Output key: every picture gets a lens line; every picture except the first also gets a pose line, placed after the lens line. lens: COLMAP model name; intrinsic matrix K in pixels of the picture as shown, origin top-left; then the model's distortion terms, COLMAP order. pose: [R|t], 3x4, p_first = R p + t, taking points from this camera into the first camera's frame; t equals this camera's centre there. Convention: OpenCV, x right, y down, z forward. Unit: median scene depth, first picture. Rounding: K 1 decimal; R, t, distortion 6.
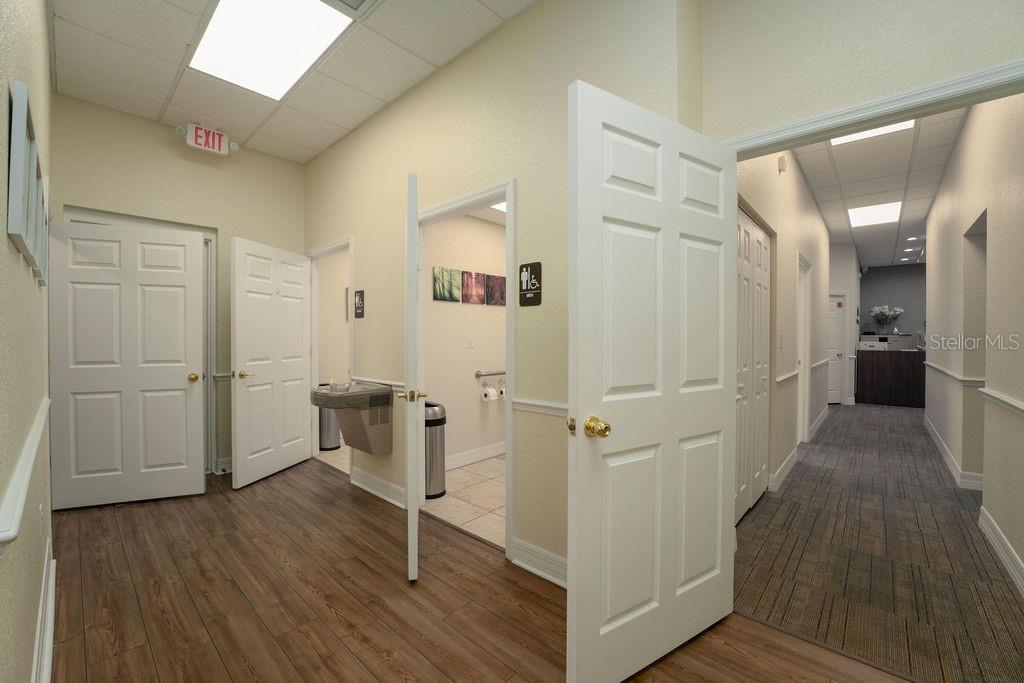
lens RADIAL K [[408.7, 0, 512.4], [0, 408.7, 342.8], [0, 0, 1]] dist [-0.026798, 0.000368]
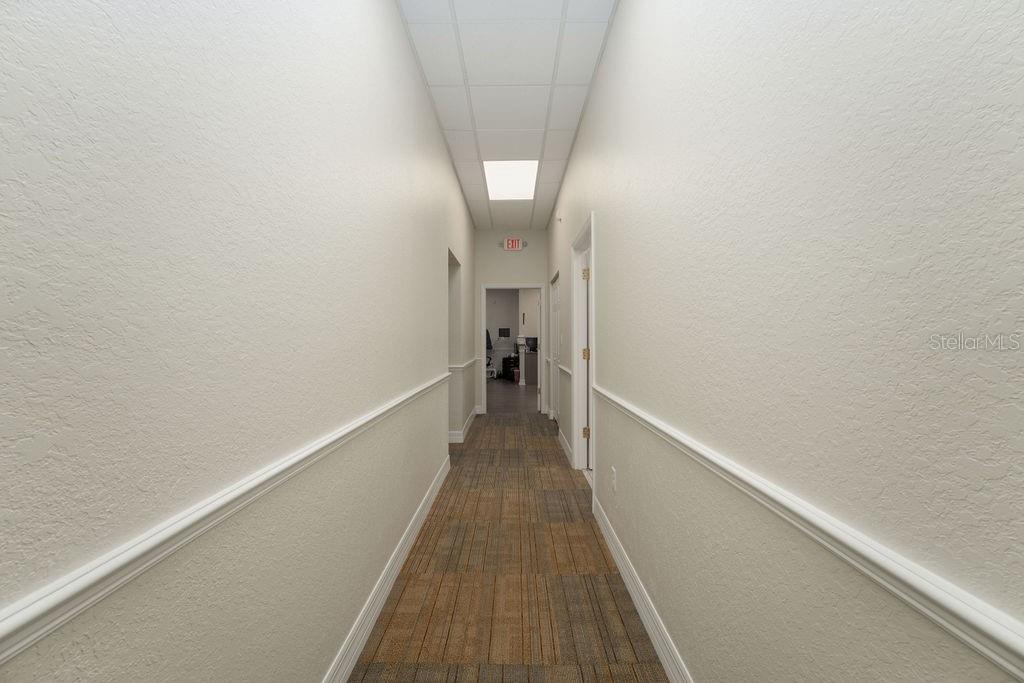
lens RADIAL K [[408.7, 0, 512.4], [0, 408.7, 342.8], [0, 0, 1]] dist [-0.026798, 0.000368]
pose [[0.740203, -0.006985, 0.672348, 1.364807], [0.007156, 0.999971, 0.002510, -0.011690], [-0.672346, 0.002954, 0.740231, 1.503412]]
